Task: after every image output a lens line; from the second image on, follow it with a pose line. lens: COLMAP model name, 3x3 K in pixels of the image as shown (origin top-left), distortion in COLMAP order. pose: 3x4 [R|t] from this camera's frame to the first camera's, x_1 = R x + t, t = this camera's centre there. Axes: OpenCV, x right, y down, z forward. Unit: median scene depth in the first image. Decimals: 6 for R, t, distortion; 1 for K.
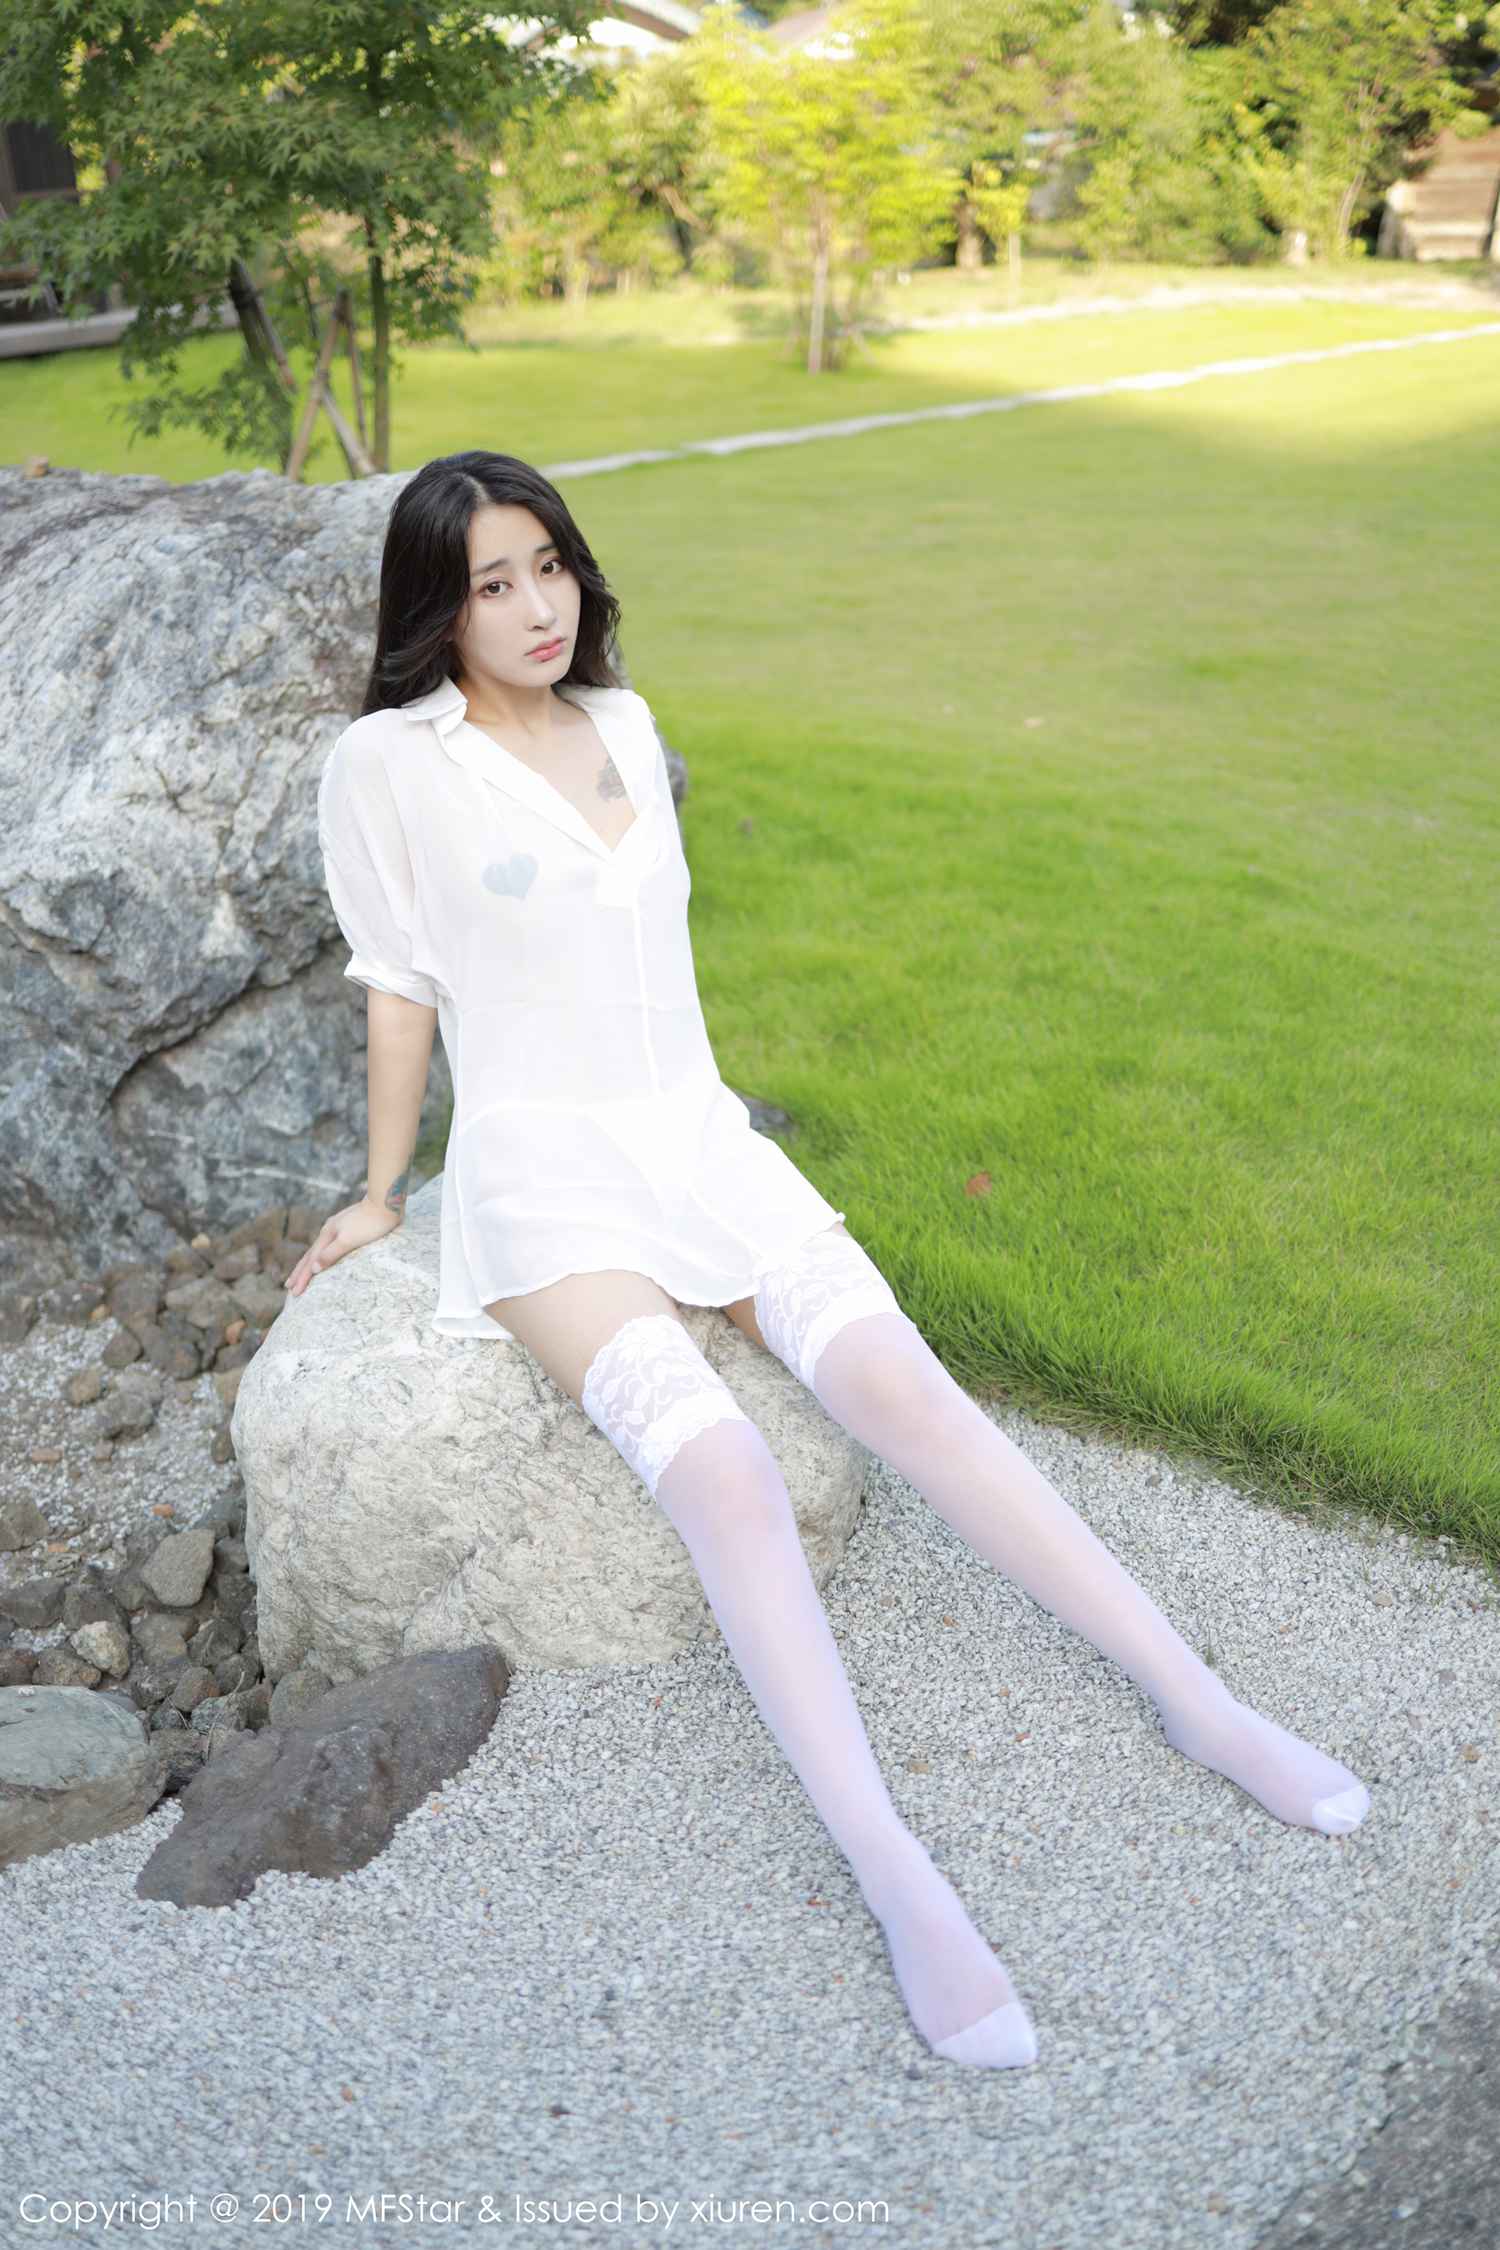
lens RADIAL K [[2316.3, 0, 762.3], [0, 2316.3, 1117.7], [0, 0, 1]] dist [-0.065365, 0.005209]
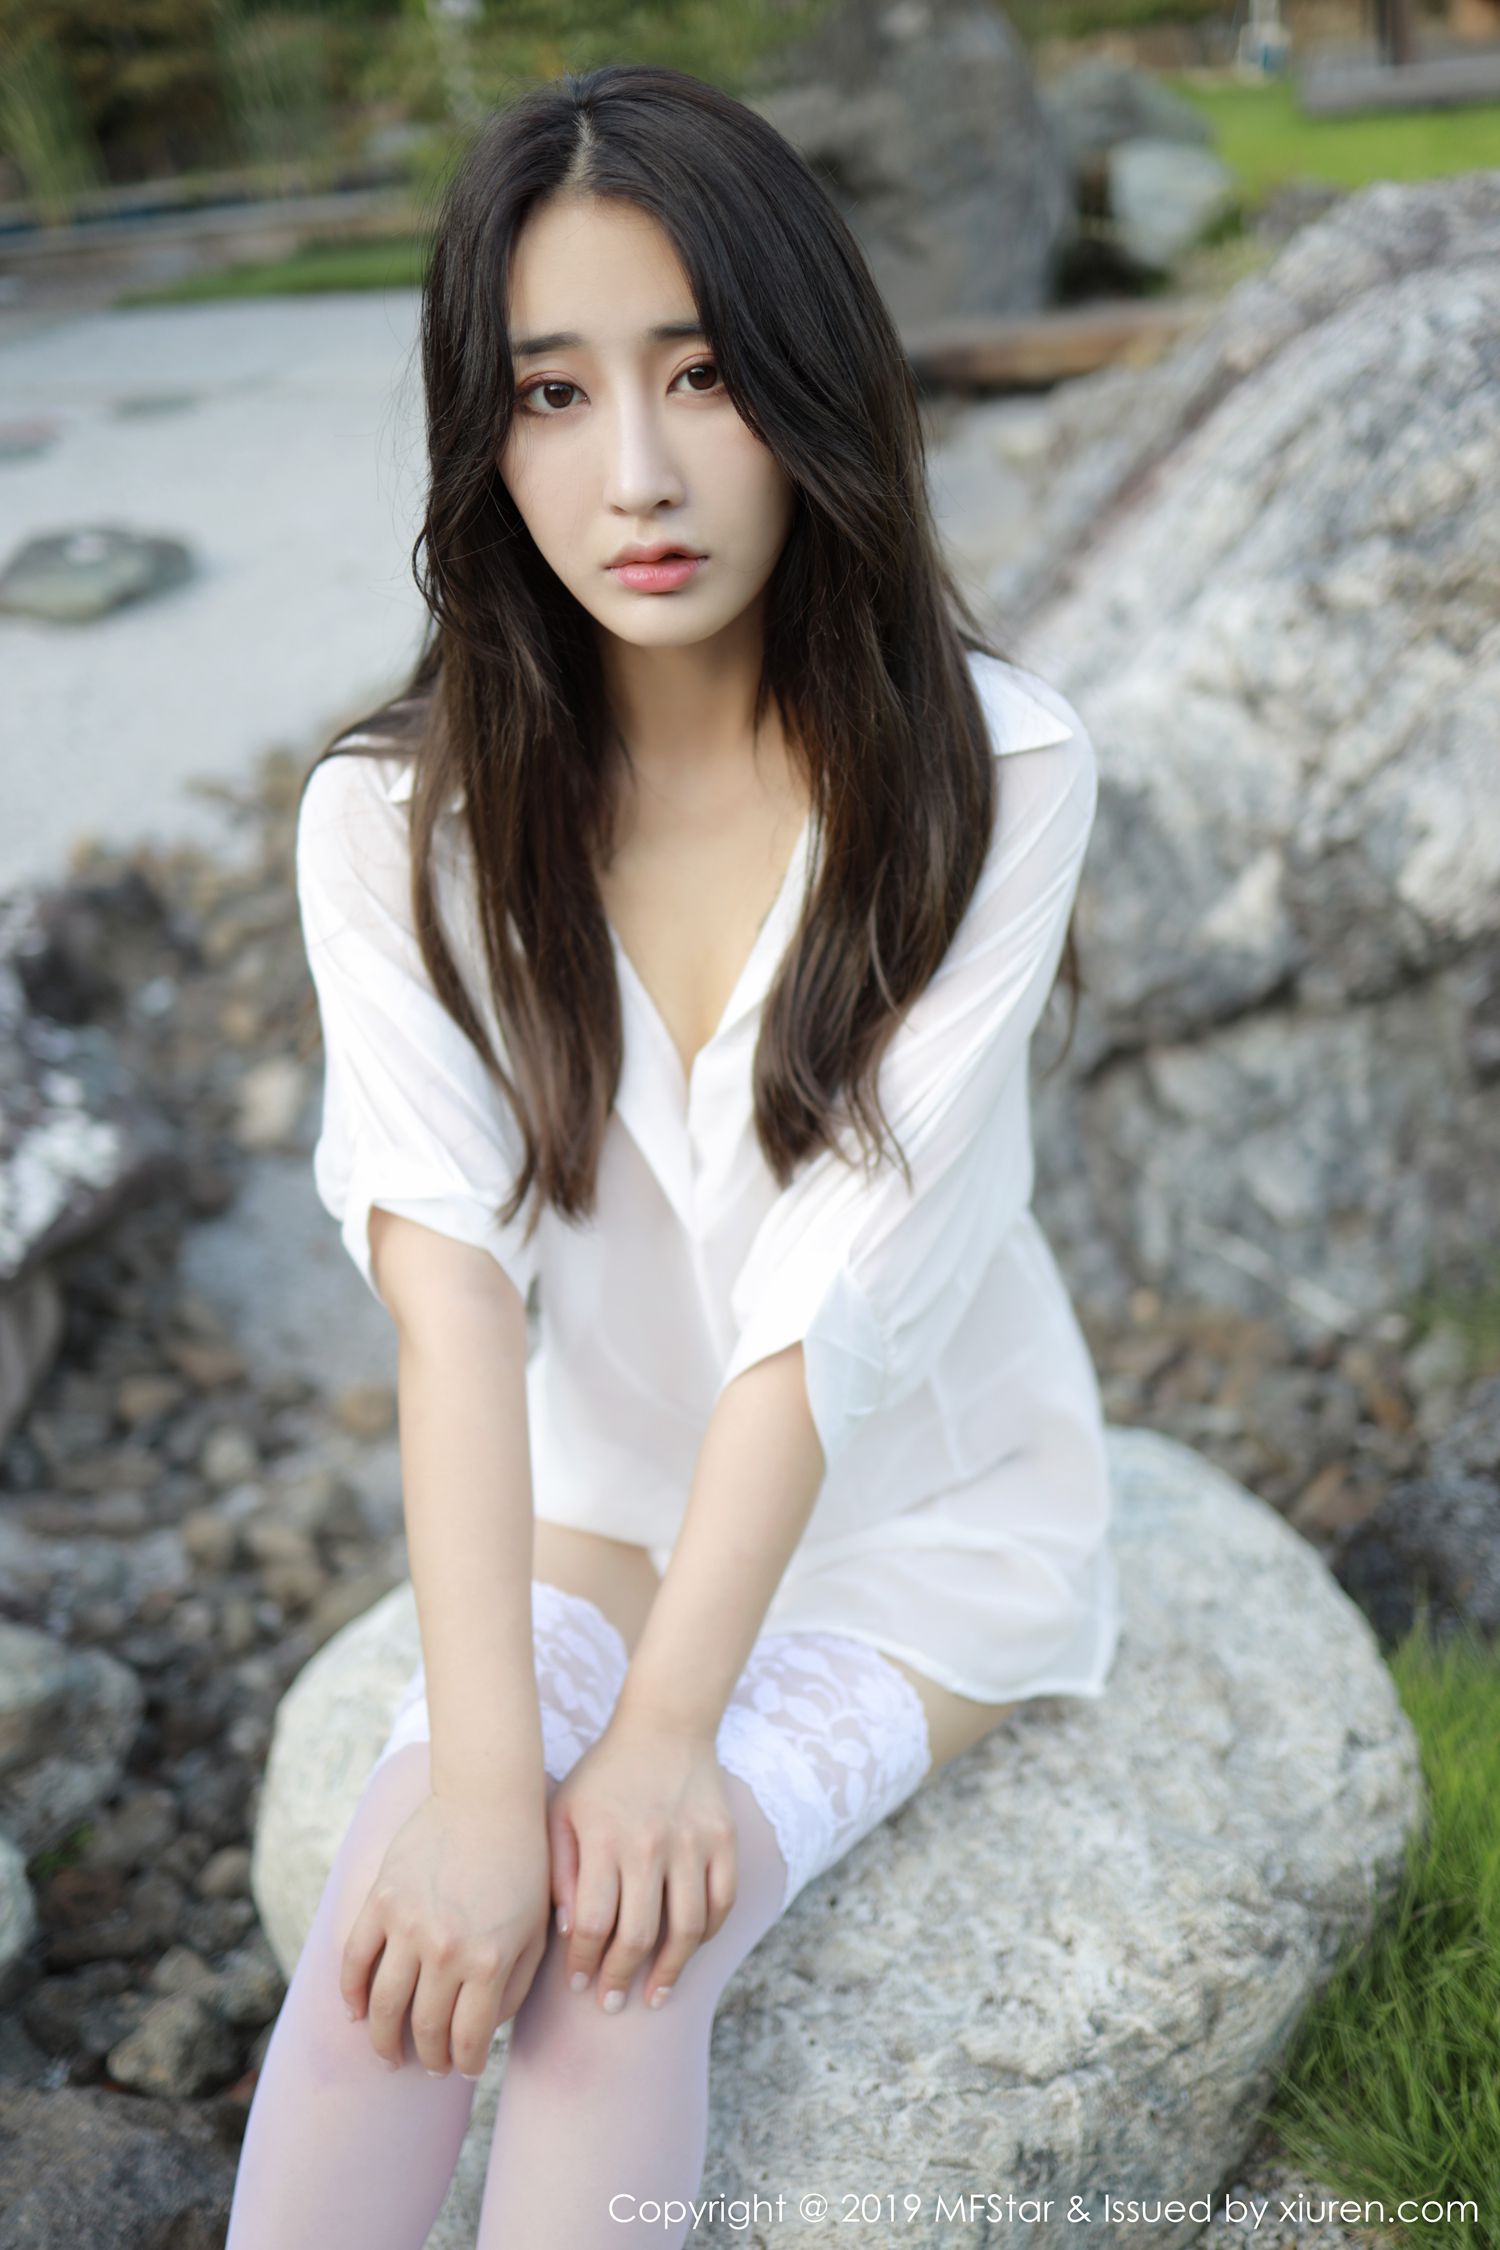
lens RADIAL K [[2292.5, 0, 747.3], [0, 2292.5, 1148.6], [0, 0, 1]] dist [-0.069998, 0.012957]
pose [[0.561204, 0.369351, -0.740695, 0.203741], [-0.256768, 0.928448, 0.268429, -0.155979], [0.786842, 0.039543, 0.615887, 0.471307]]
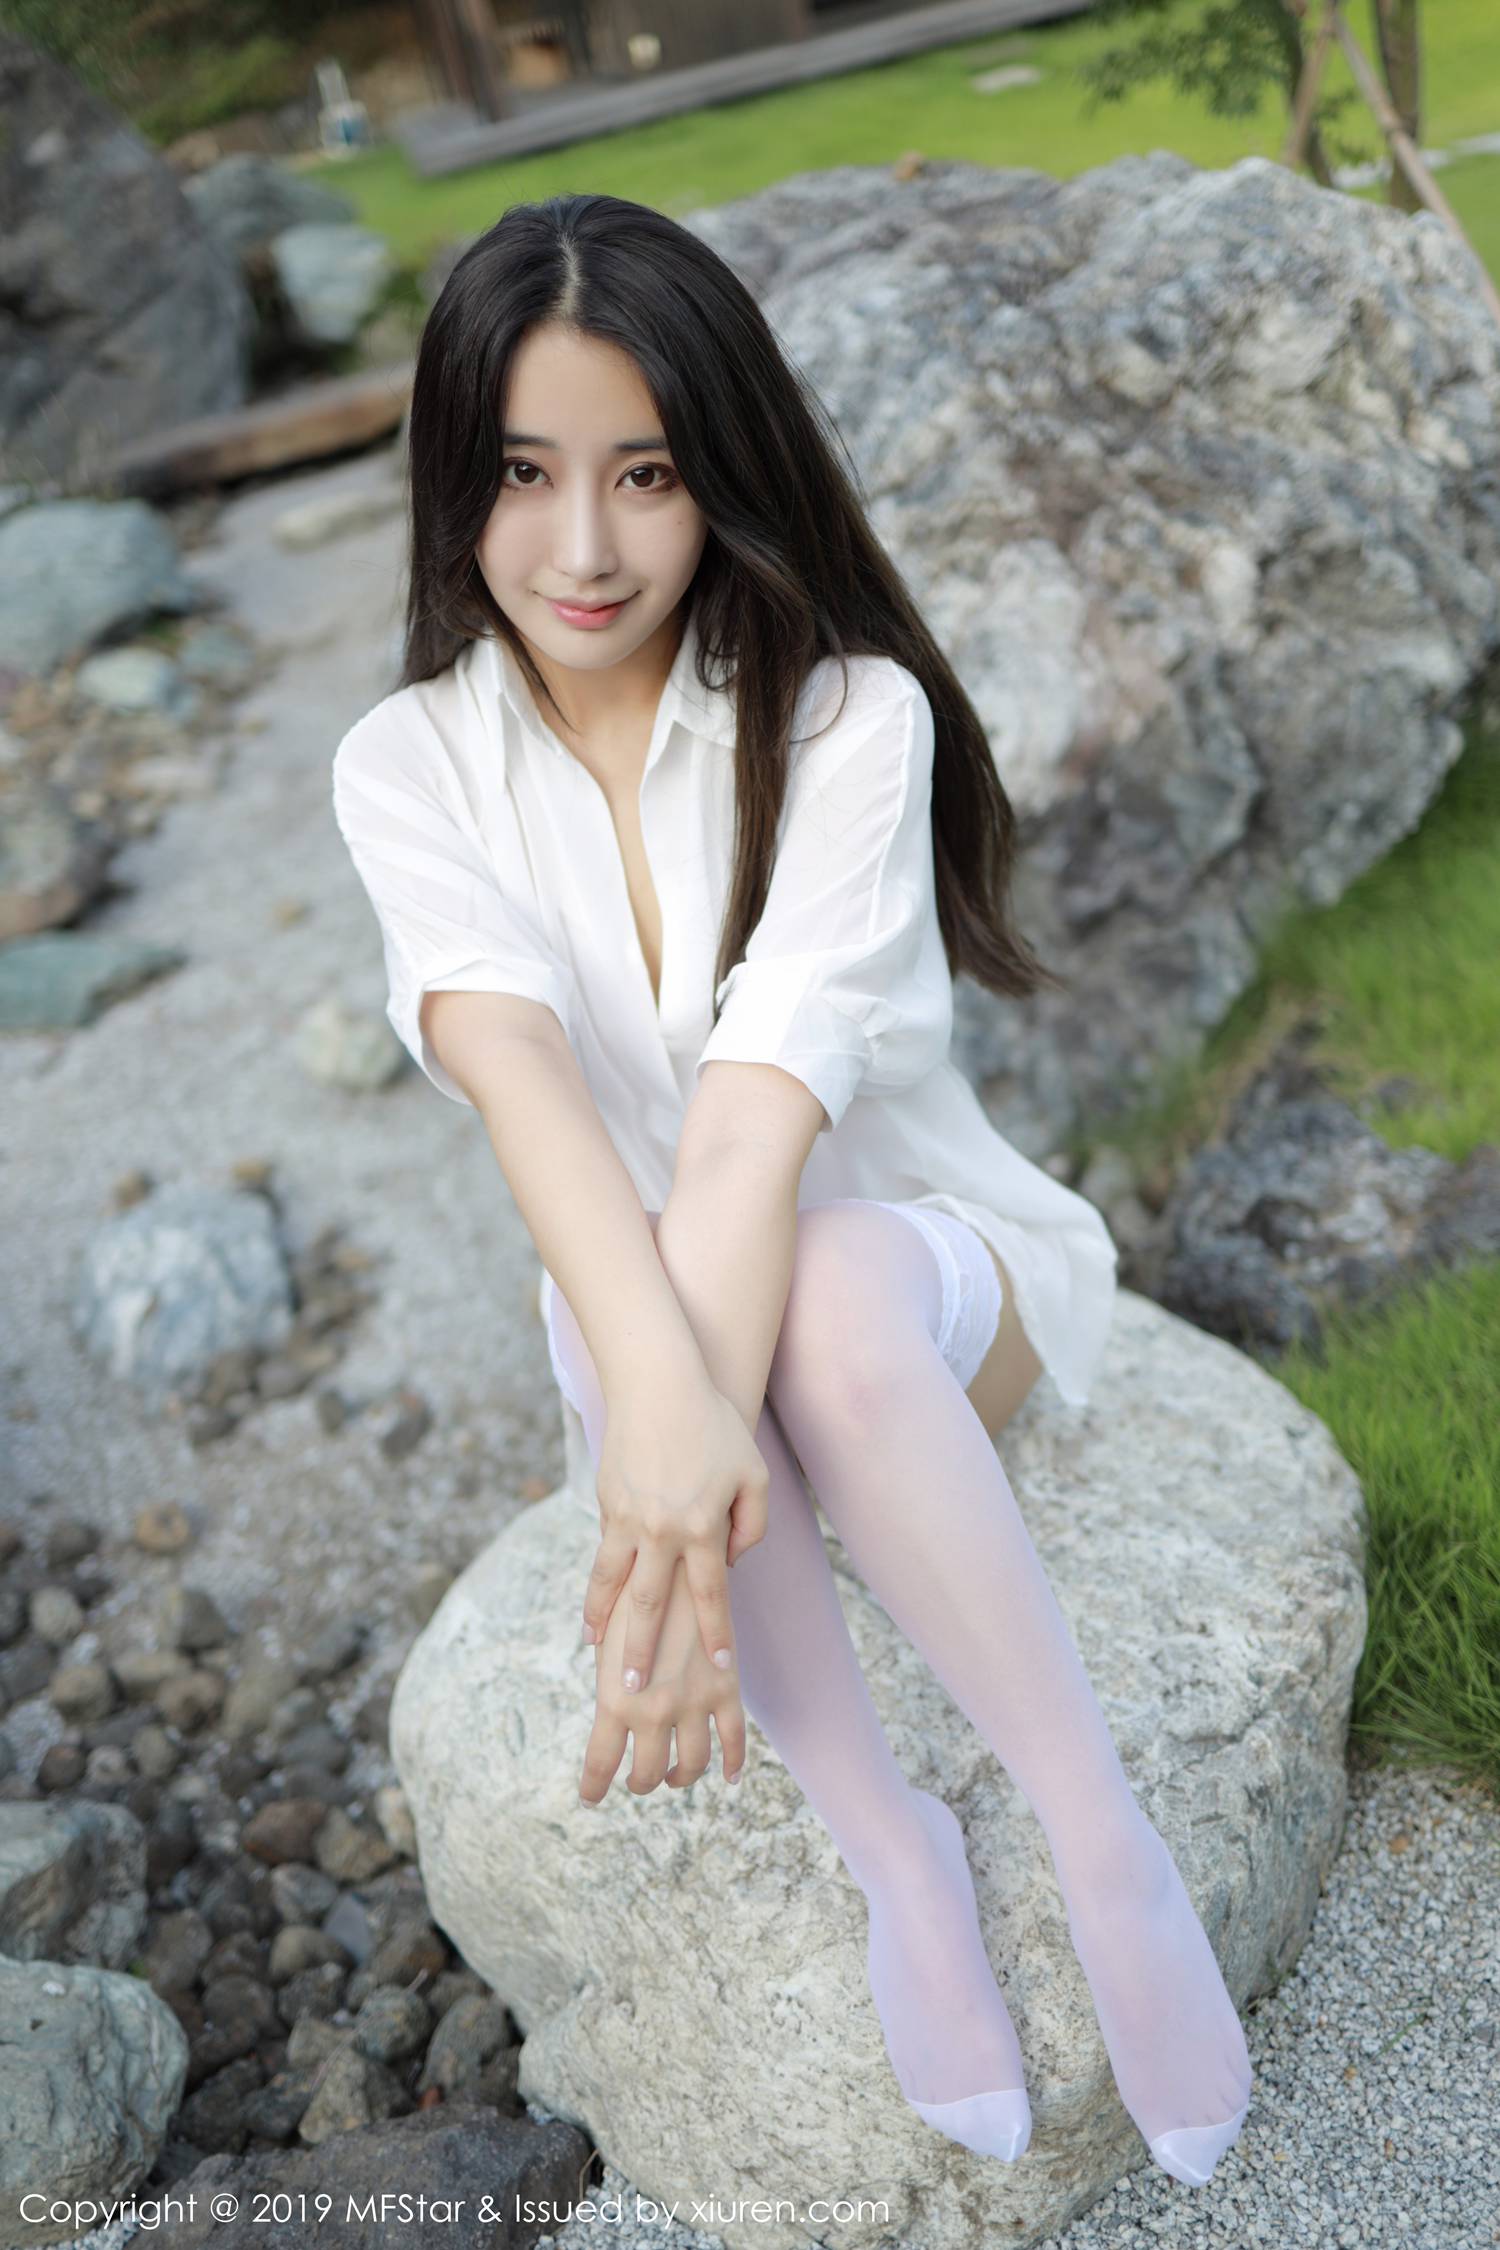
lens RADIAL K [[2295.9, 0, 739.0], [0, 2295.9, 1126.8], [0, 0, 1]] dist [-0.071324, 0.020300]
pose [[0.825072, 0.146065, -0.545821, 0.161147], [-0.051423, 0.981411, 0.184900, -0.124470], [0.562683, -0.124488, 0.817246, 0.343253]]
